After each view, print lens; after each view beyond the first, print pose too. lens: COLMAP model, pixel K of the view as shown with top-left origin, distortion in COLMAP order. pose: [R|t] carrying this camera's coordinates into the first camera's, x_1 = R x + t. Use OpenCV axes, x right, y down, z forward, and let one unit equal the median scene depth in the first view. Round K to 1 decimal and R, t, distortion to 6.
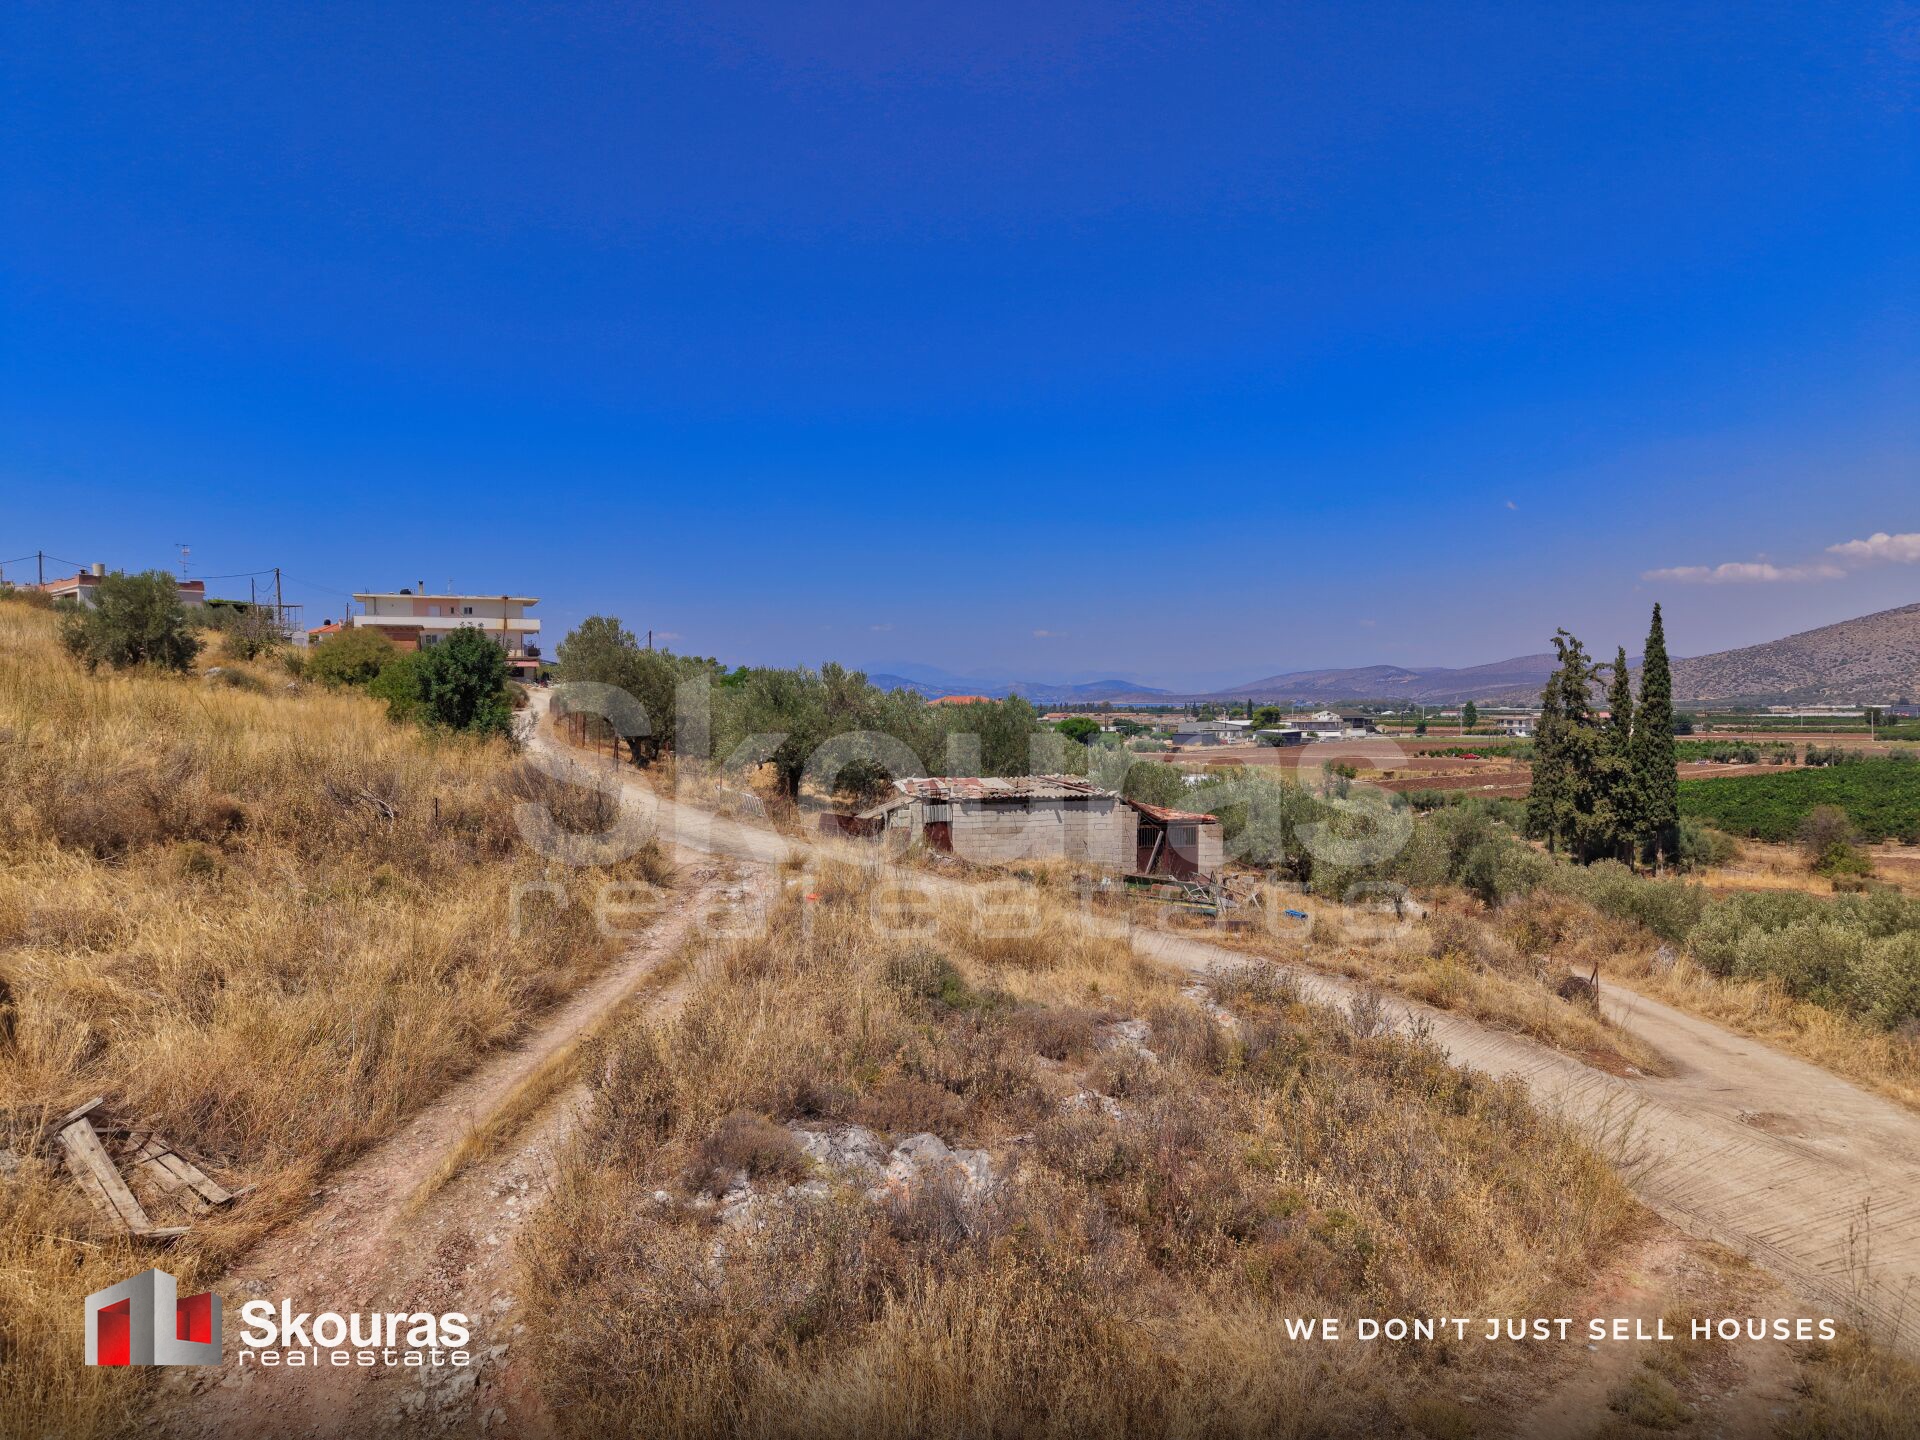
lens RADIAL K [[1280.1, 0, 956.9], [0, 1280.1, 721.9], [0, 0, 1]] dist [0.031958, -0.034461]
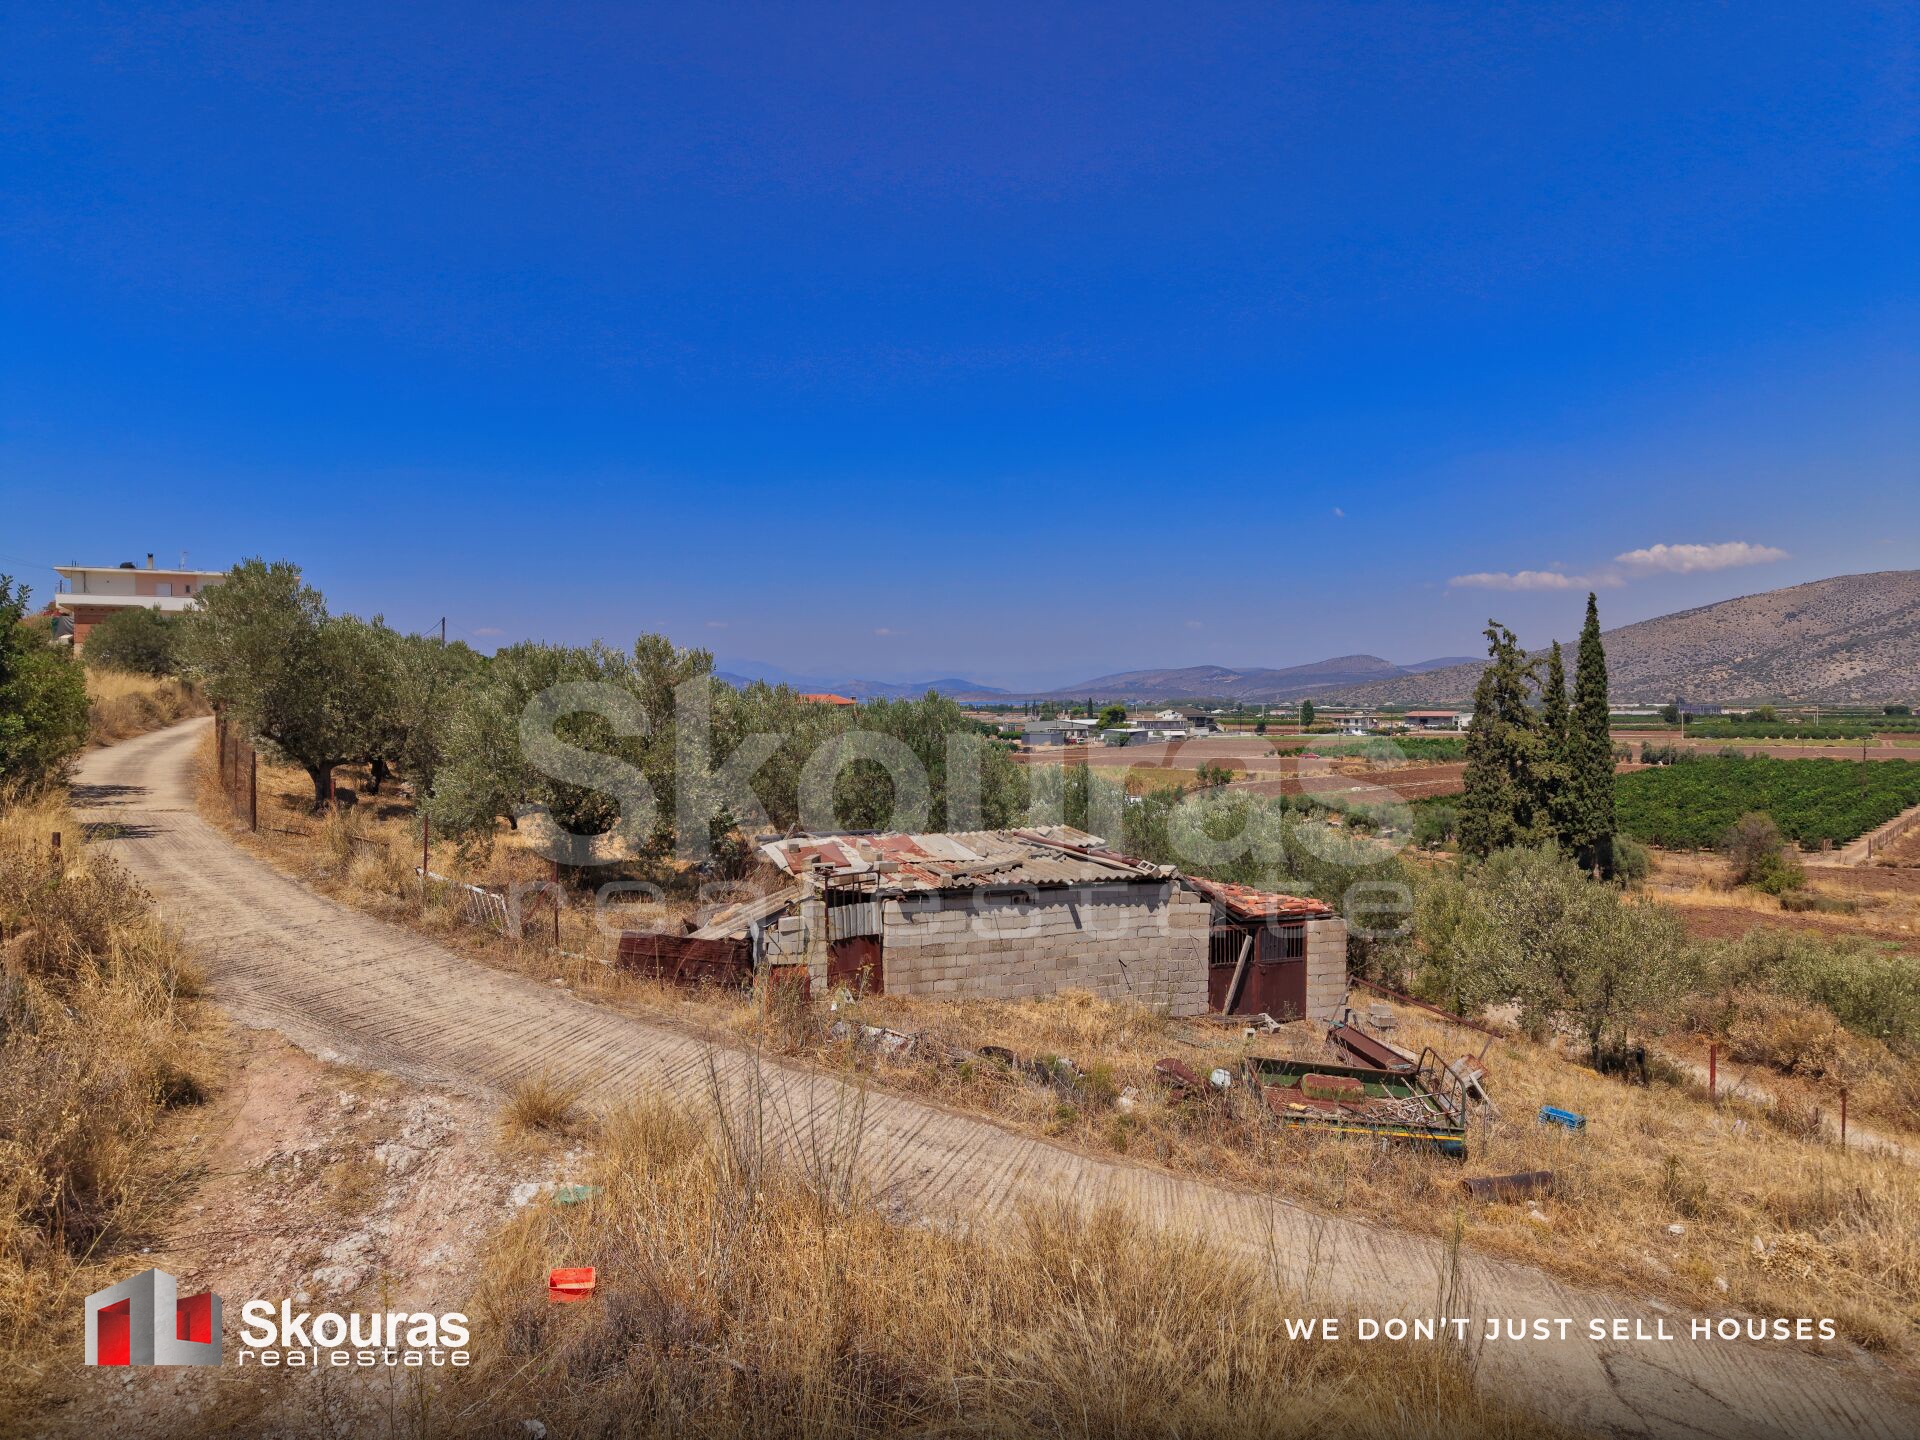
lens RADIAL K [[1280.1, 0, 955.7], [0, 1280.1, 720.3], [0, 0, 1]] dist [0.031958, -0.034461]
pose [[0.992097, -0.001299, 0.125463, -0.013477], [0.001310, 0.999999, -0.000005, -0.003277], [-0.125463, 0.000169, 0.992098, 0.160193]]
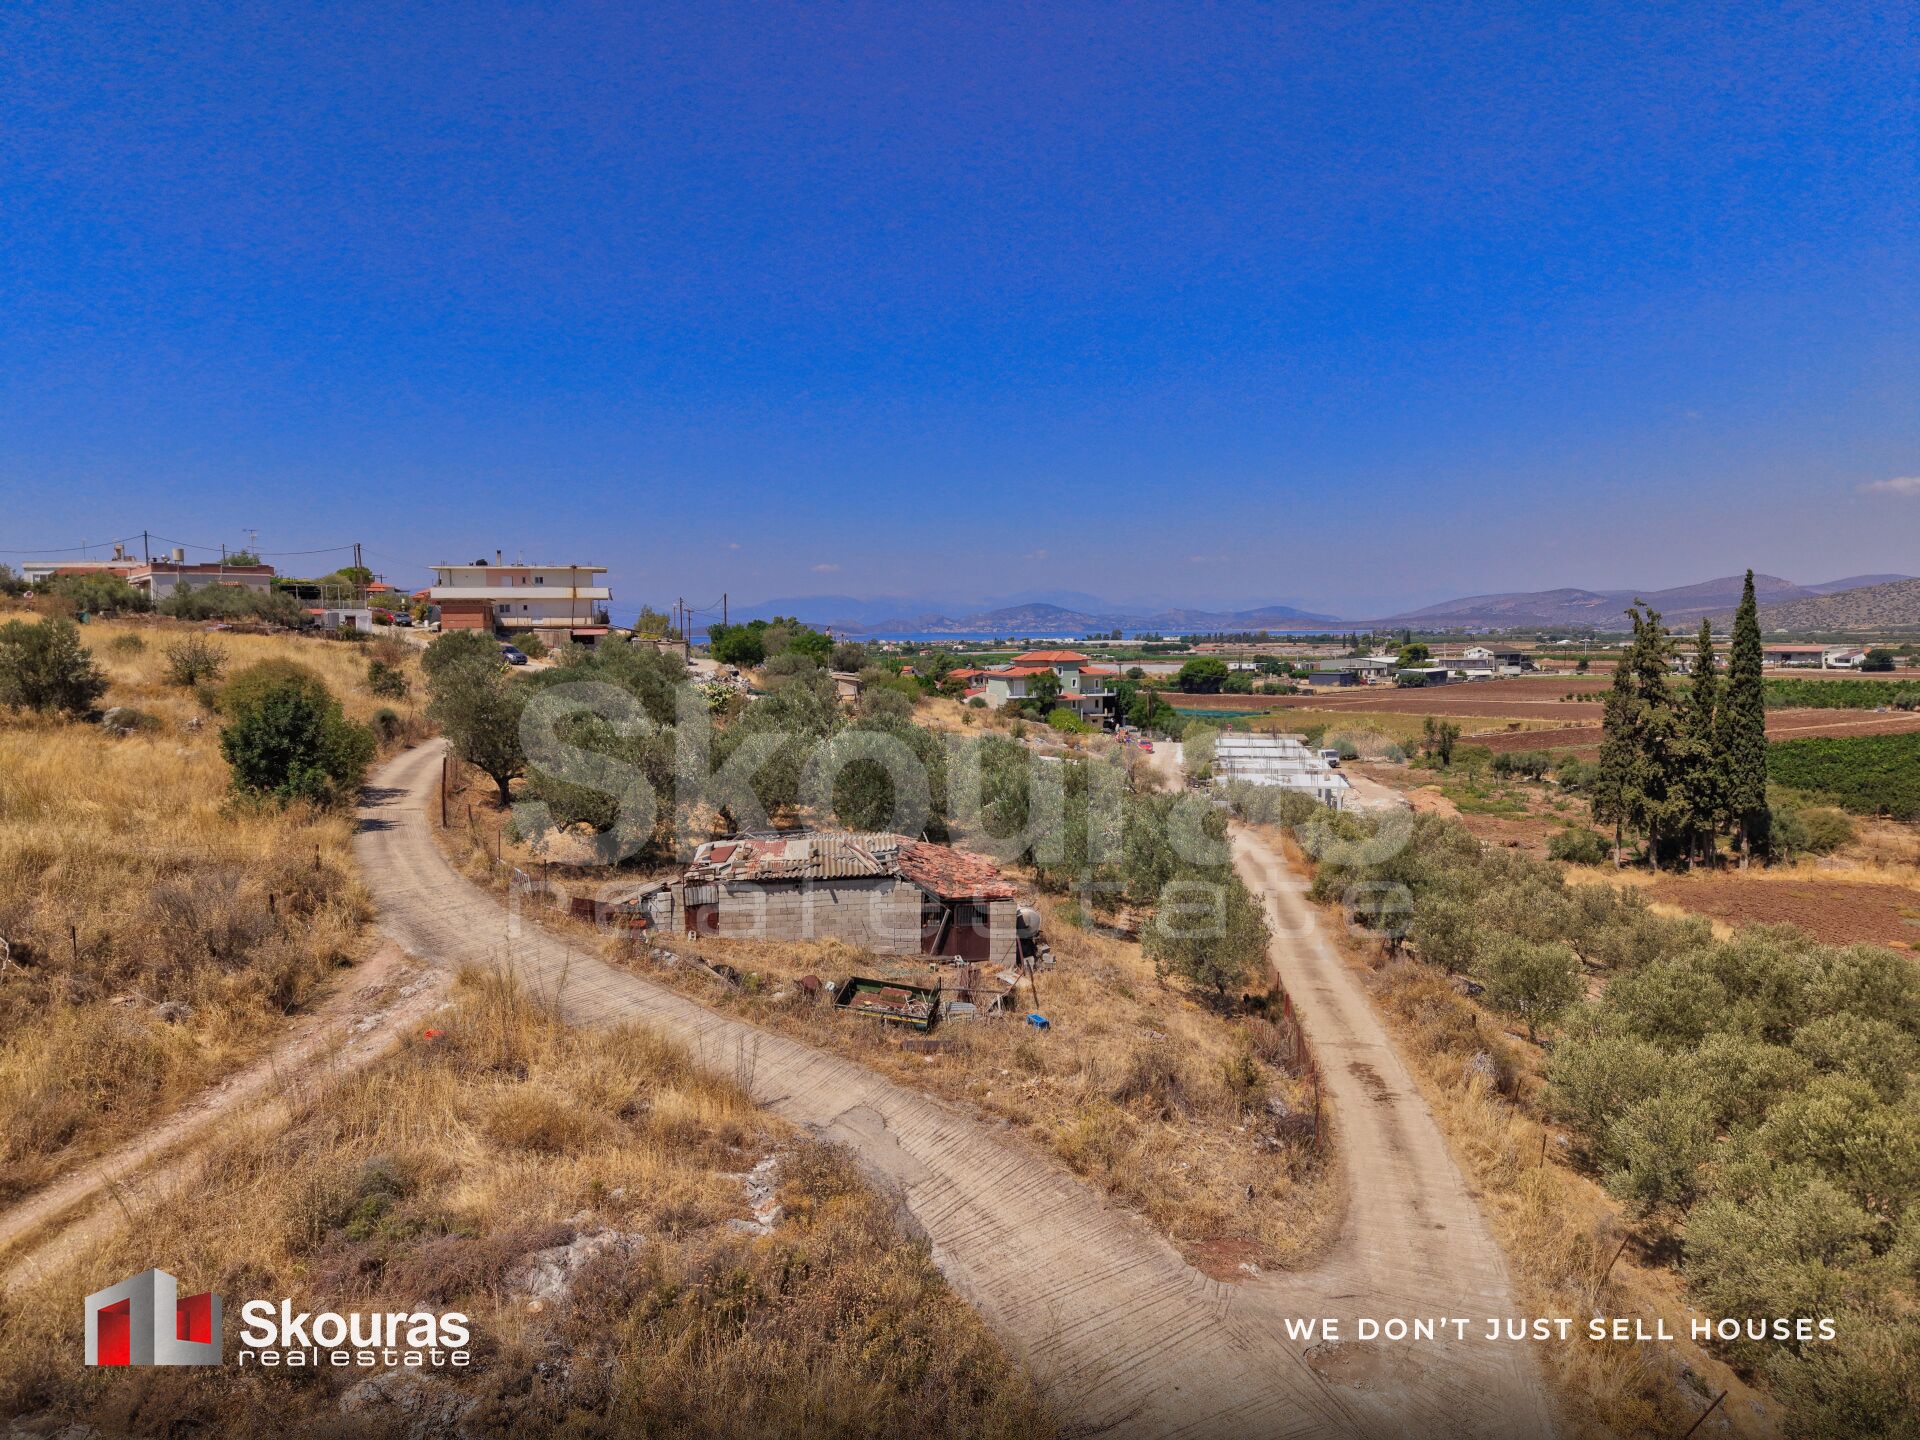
lens RADIAL K [[1280.1, 0, 956.7], [0, 1280.1, 725.2], [0, 0, 1]] dist [0.031958, -0.034461]
pose [[0.992476, 0.002729, -0.122405, 0.099433], [0.004395, 0.998313, 0.057897, -0.037661], [0.122357, -0.057999, 0.990790, 0.023128]]
